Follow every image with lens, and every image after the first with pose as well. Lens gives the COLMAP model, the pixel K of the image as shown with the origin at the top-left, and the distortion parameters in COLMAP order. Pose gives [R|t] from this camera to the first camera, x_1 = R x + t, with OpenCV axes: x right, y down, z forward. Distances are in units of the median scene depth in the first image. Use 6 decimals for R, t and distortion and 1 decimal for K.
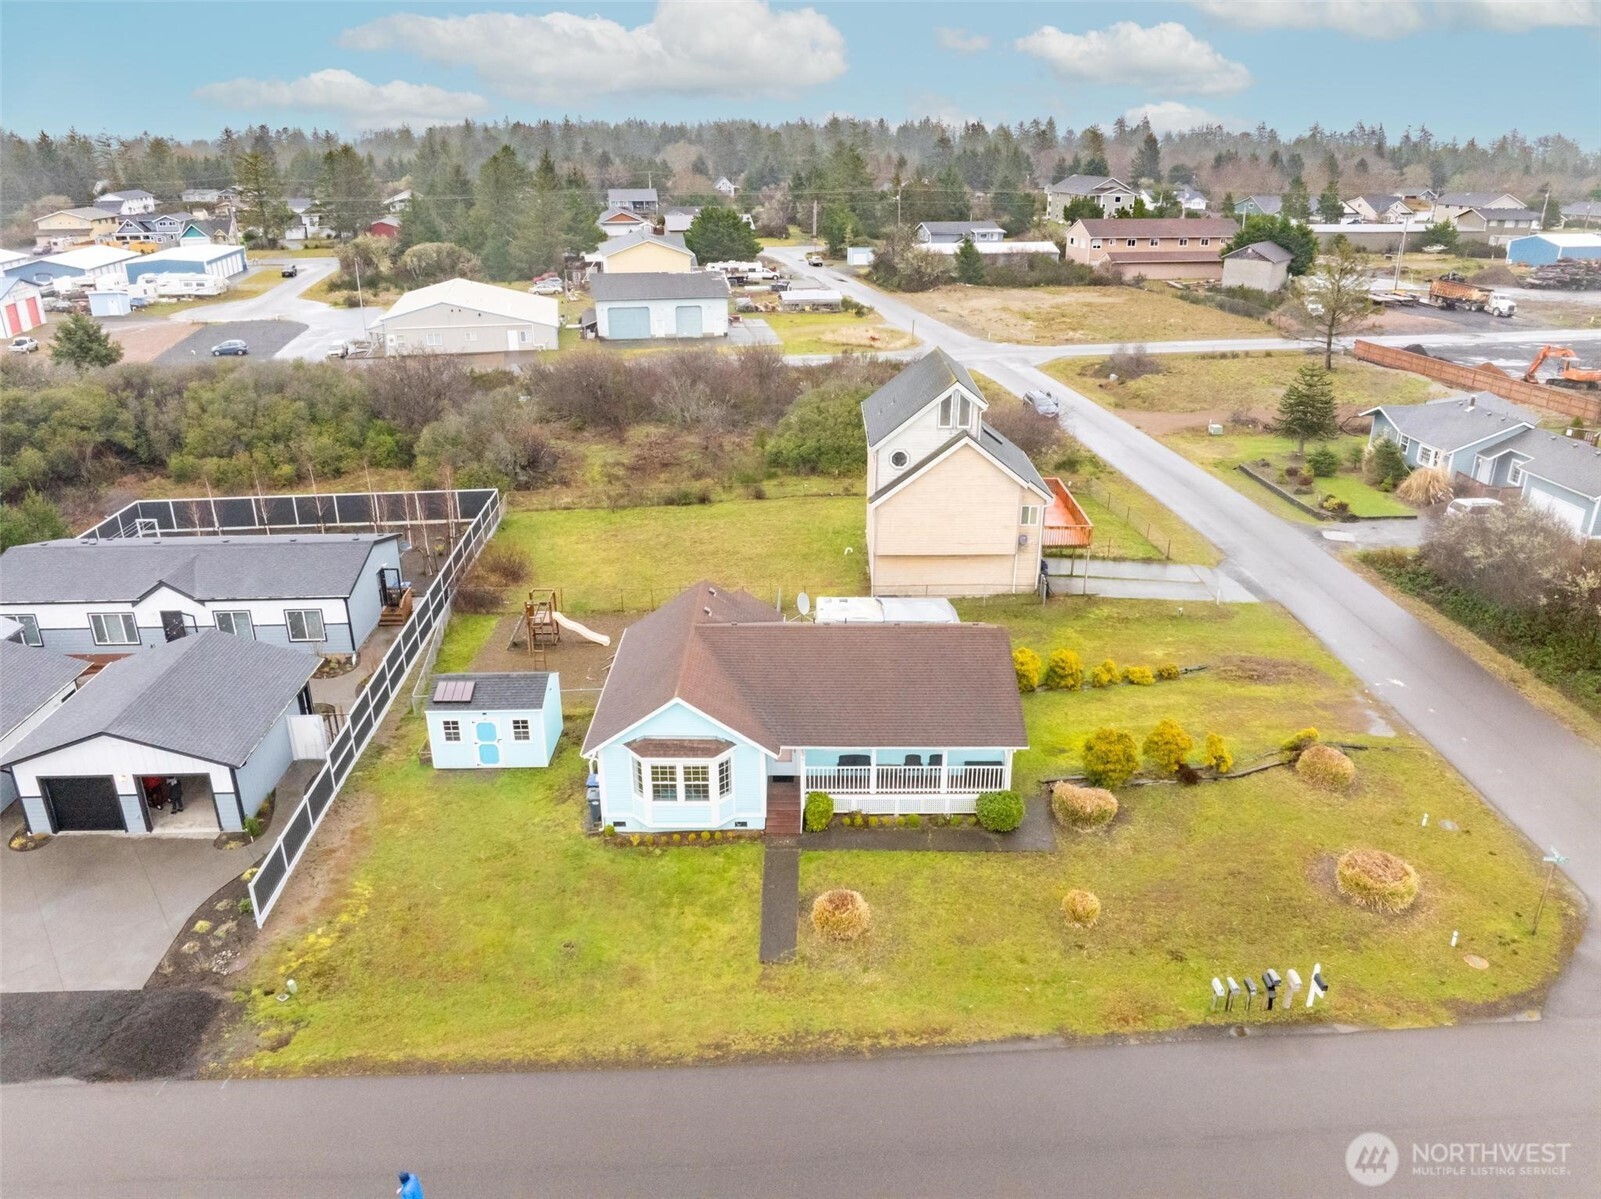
lens RADIAL K [[1125.0, 0, 799.2], [0, 1125.0, 599.1], [0, 0, 1]] dist [-0.041542, 0.007532]
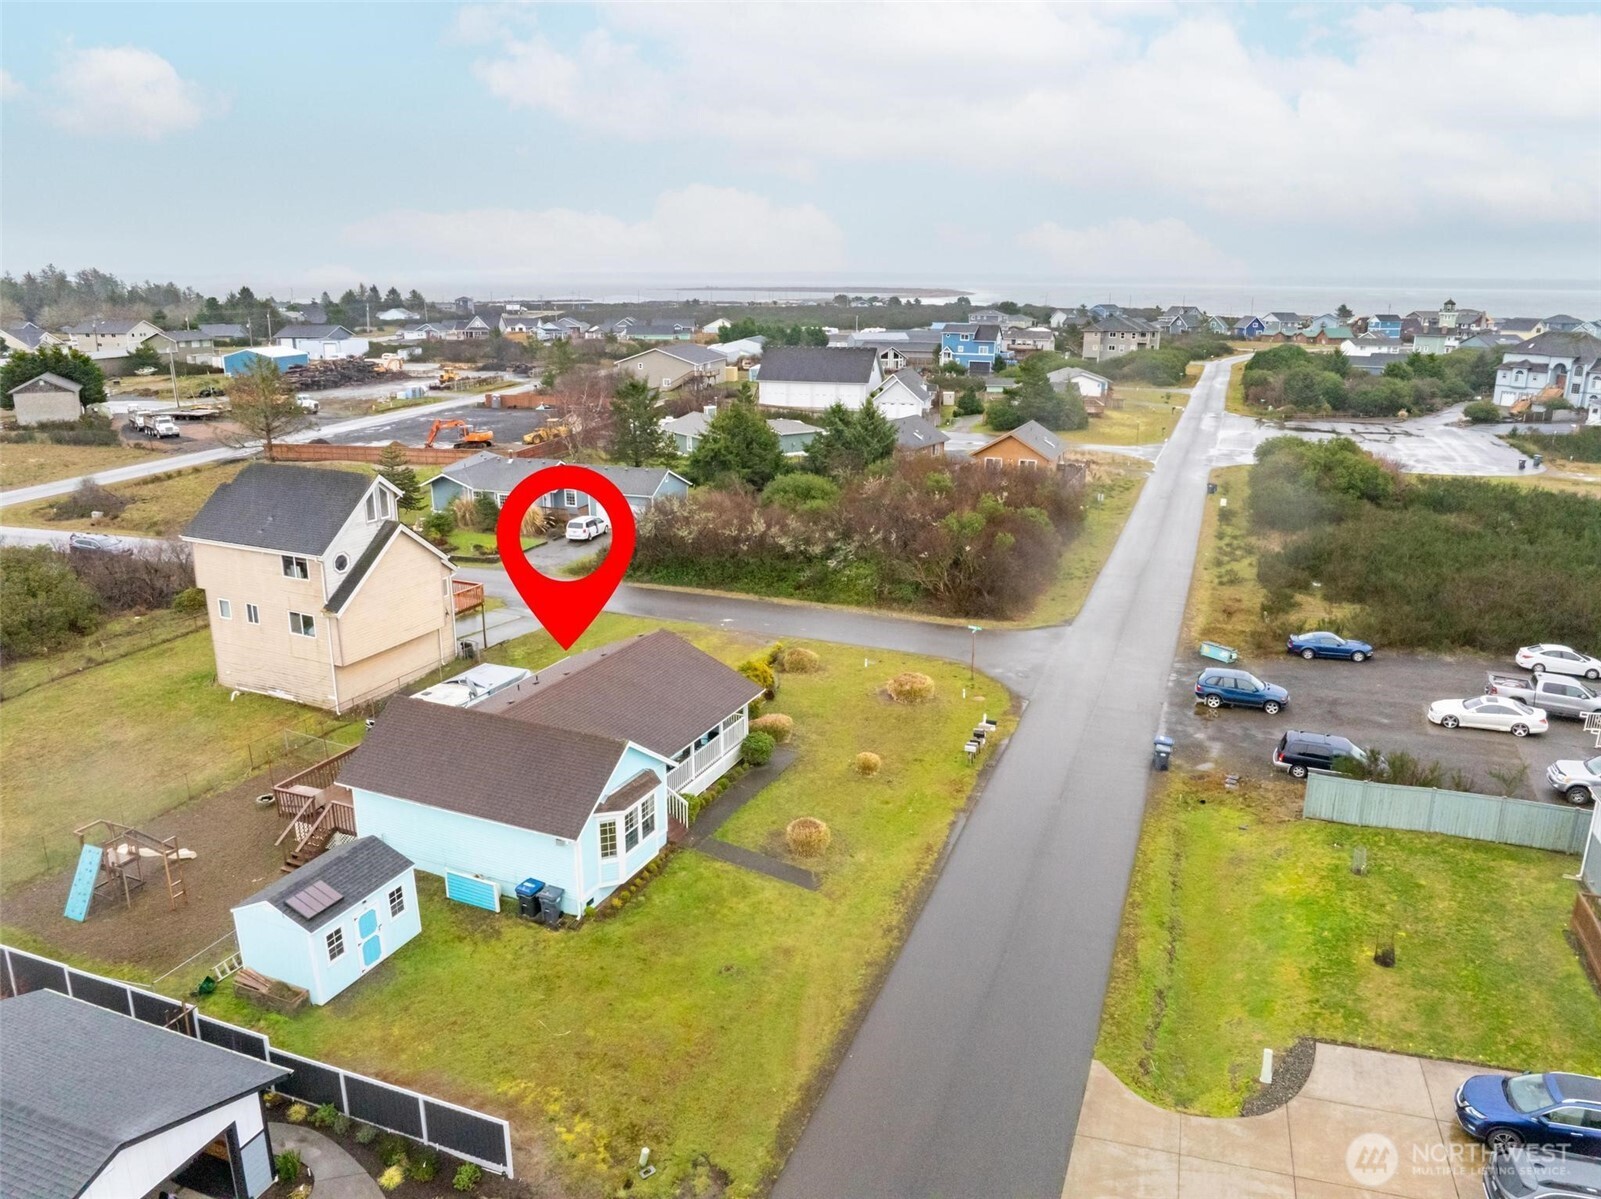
lens RADIAL K [[1125.0, 0, 807.0], [0, 1125.0, 605.1], [0, 0, 1]] dist [-0.041542, 0.007532]
pose [[0.401653, -0.252379, 0.880330, -0.588740], [0.344171, 0.932408, 0.110280, -0.056379], [-0.848659, 0.258690, 0.461366, 0.215680]]
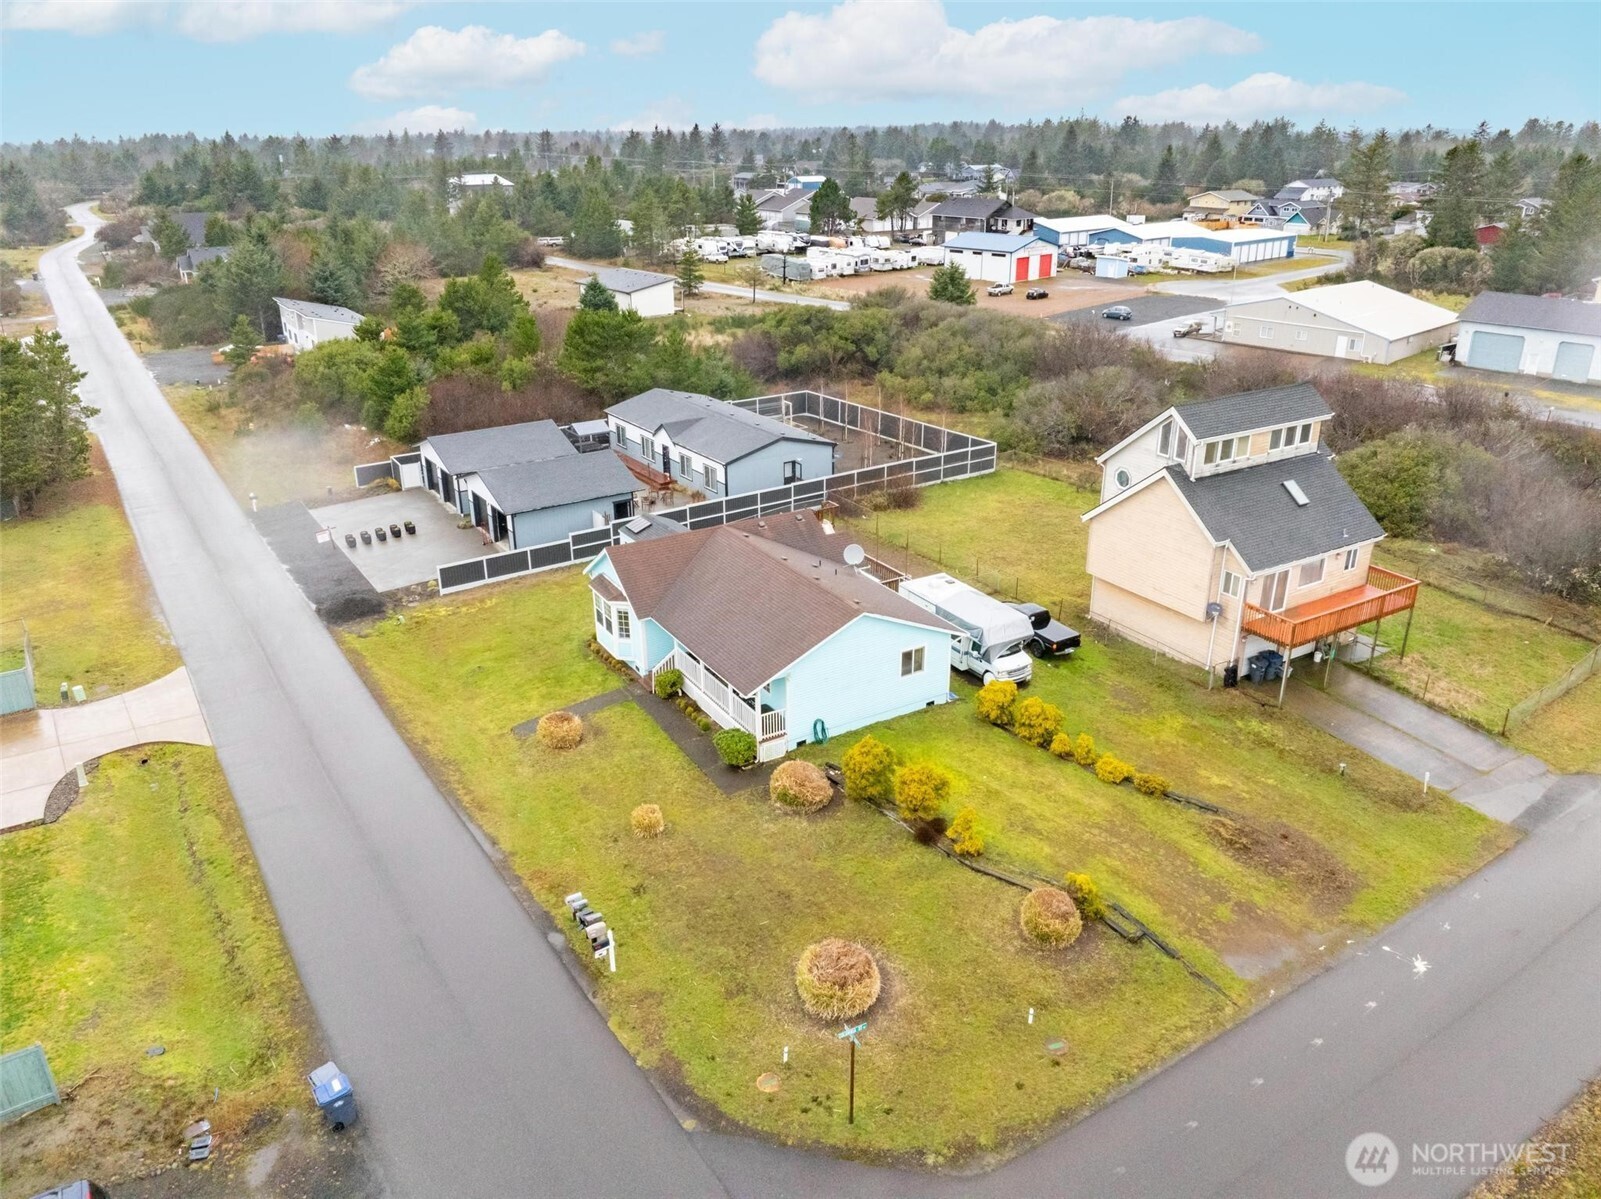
lens RADIAL K [[1125.0, 0, 805.5], [0, 1125.0, 595.6], [0, 0, 1]] dist [-0.041542, 0.007532]
pose [[0.518162, 0.324960, -0.791144, 0.689610], [-0.322939, 0.930872, 0.170843, -0.104917], [0.791971, 0.166967, 0.587285, 0.260793]]
